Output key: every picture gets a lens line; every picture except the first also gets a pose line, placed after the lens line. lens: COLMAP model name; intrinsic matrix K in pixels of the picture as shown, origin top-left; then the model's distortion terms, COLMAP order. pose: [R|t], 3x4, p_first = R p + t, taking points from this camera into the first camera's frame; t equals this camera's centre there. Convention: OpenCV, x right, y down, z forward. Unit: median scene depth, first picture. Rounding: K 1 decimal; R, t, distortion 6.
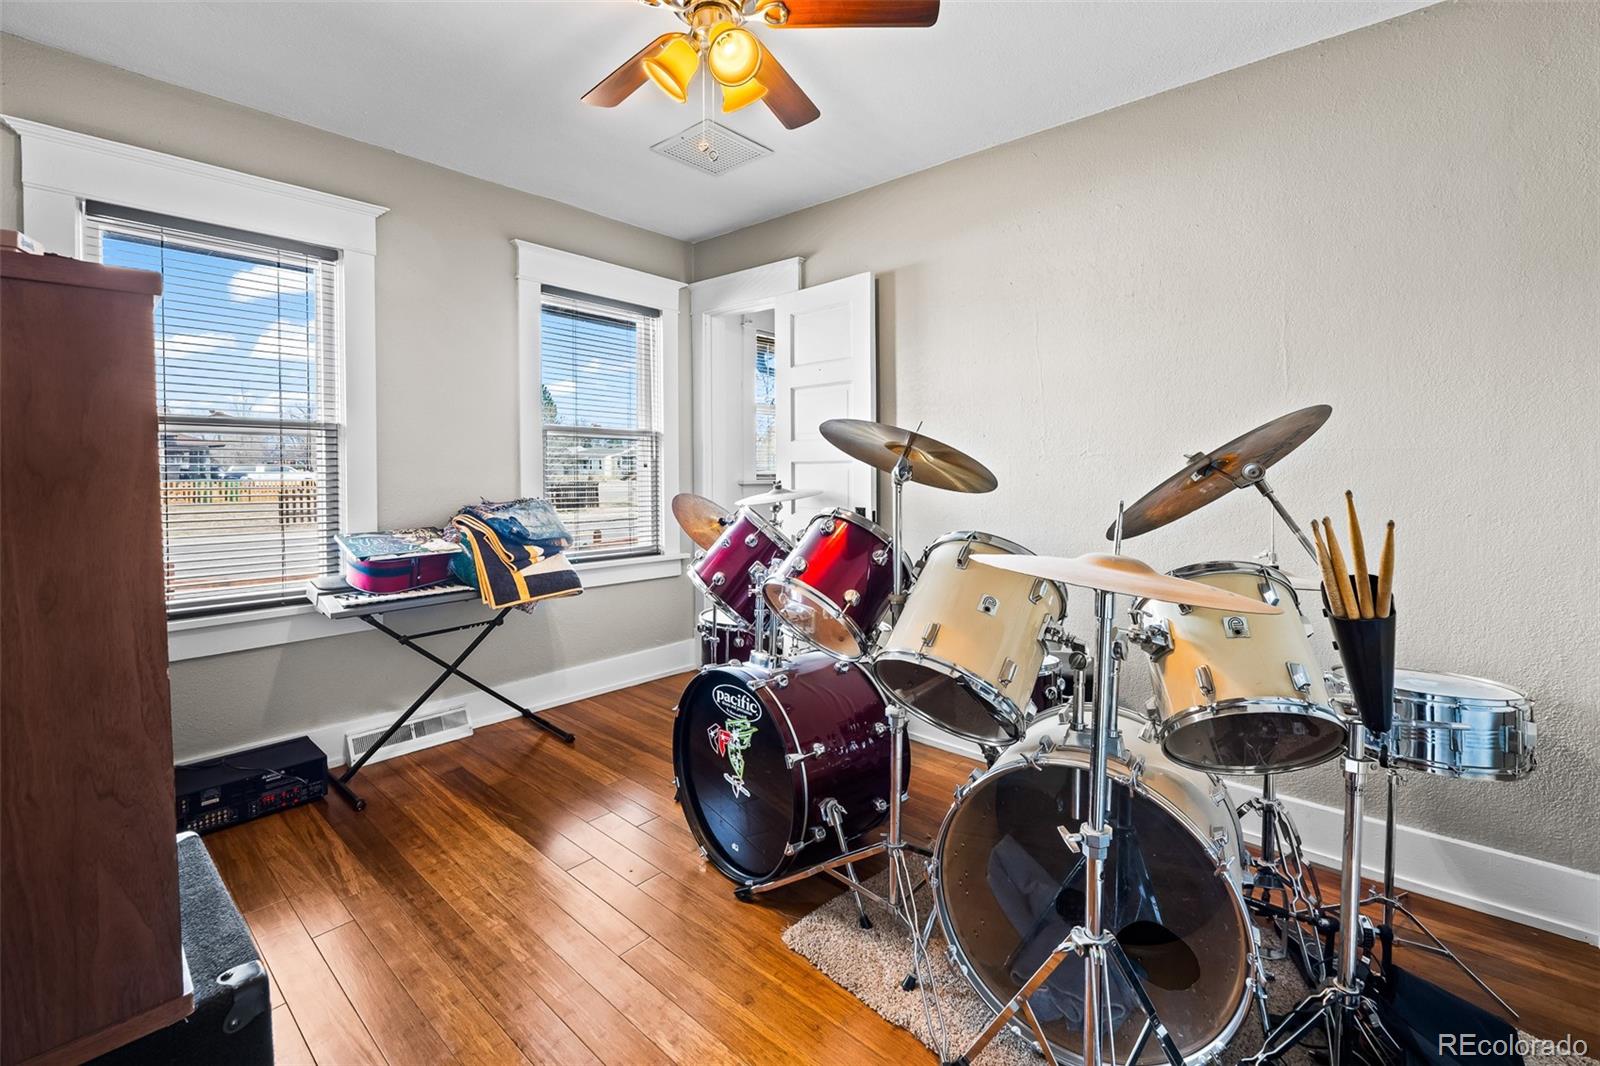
lens RADIAL K [[693.0, 0, 799.2], [0, 693.0, 488.1], [0, 0, 1]] dist [-0.000437, -0.000203]
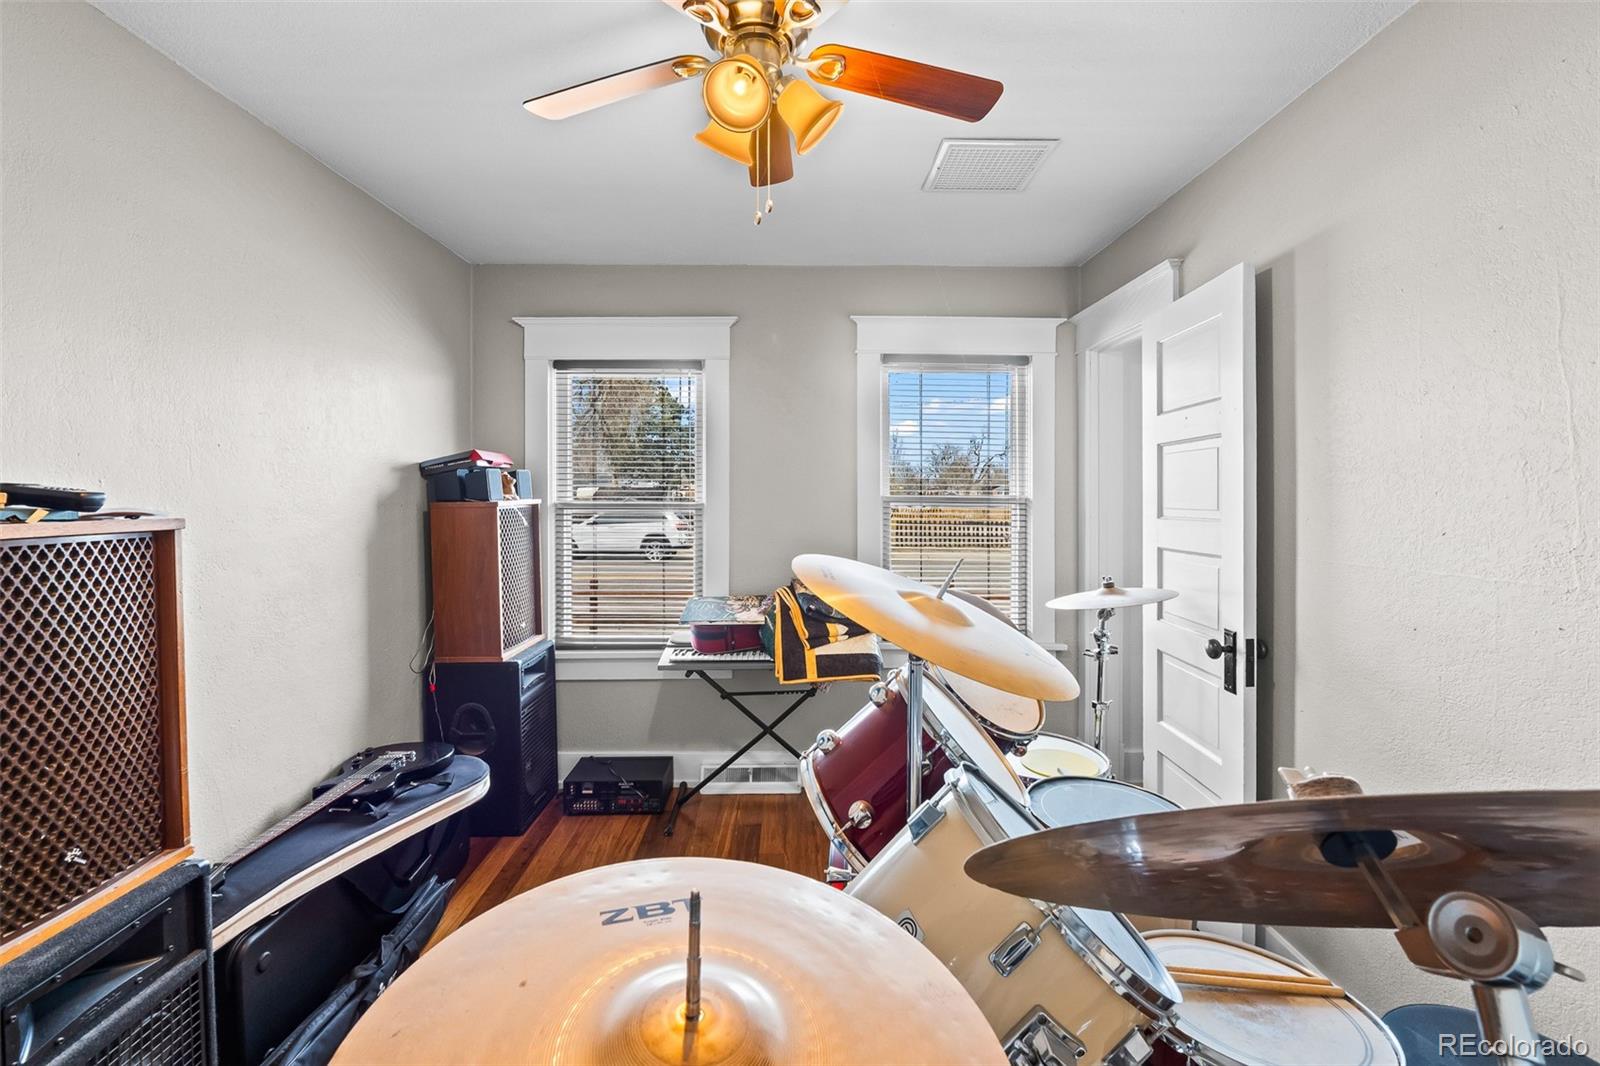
lens RADIAL K [[686.3, 0, 803.1], [0, 686.3, 510.7], [0, 0, 1]] dist [-0.003055, -0.000135]
pose [[0.678246, 0.015507, -0.734671, 0.312500], [-0.023103, 0.999733, -0.000226, -0.080019], [0.734472, 0.017126, 0.678423, 0.298787]]
